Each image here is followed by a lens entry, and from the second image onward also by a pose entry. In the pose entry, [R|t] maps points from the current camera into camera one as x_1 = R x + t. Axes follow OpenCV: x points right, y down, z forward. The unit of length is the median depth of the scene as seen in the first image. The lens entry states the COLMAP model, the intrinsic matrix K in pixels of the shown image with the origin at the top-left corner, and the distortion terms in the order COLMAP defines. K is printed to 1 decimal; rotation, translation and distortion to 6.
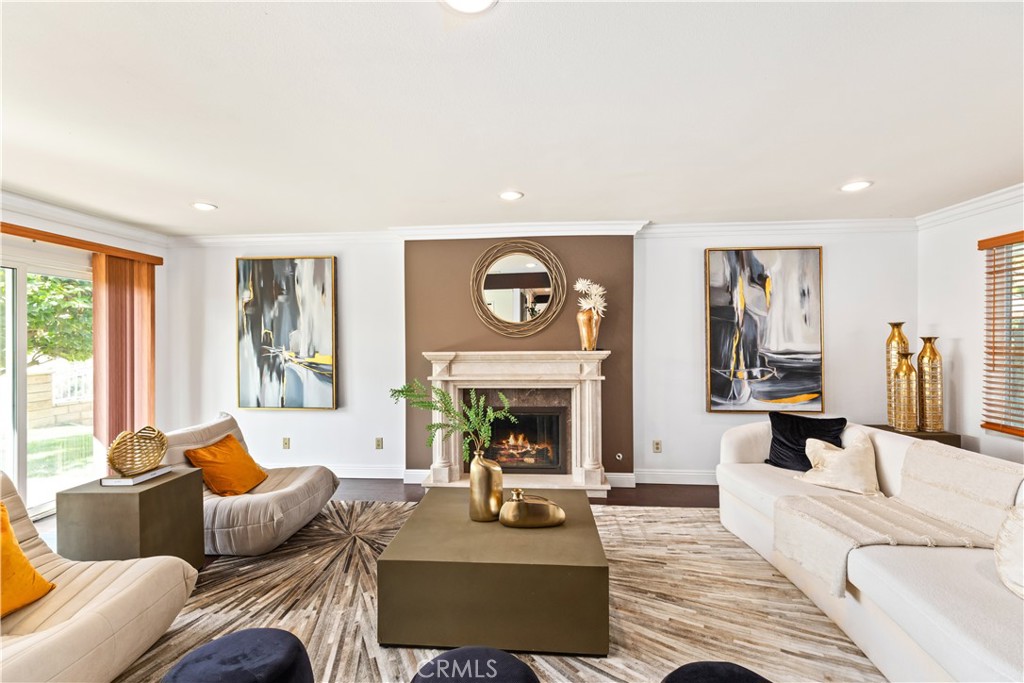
lens RADIAL K [[455.4, 0, 508.8], [0, 455.4, 335.2], [0, 0, 1]] dist [0.002269, 0.000343]
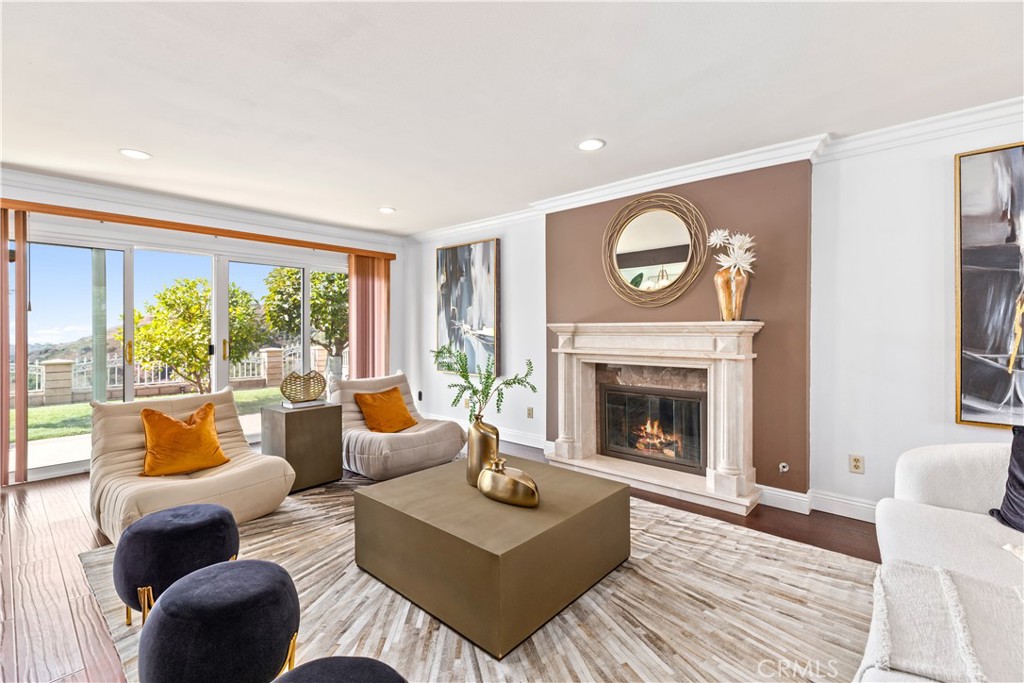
lens RADIAL K [[458.7, 0, 510.7], [0, 458.7, 325.3], [0, 0, 1]] dist [0.000739, 0.000062]
pose [[0.792705, 0.000766, -0.609604, 0.337470], [0.004301, 0.999967, 0.006850, 0.031630], [0.609590, -0.008052, 0.792676, 0.149746]]
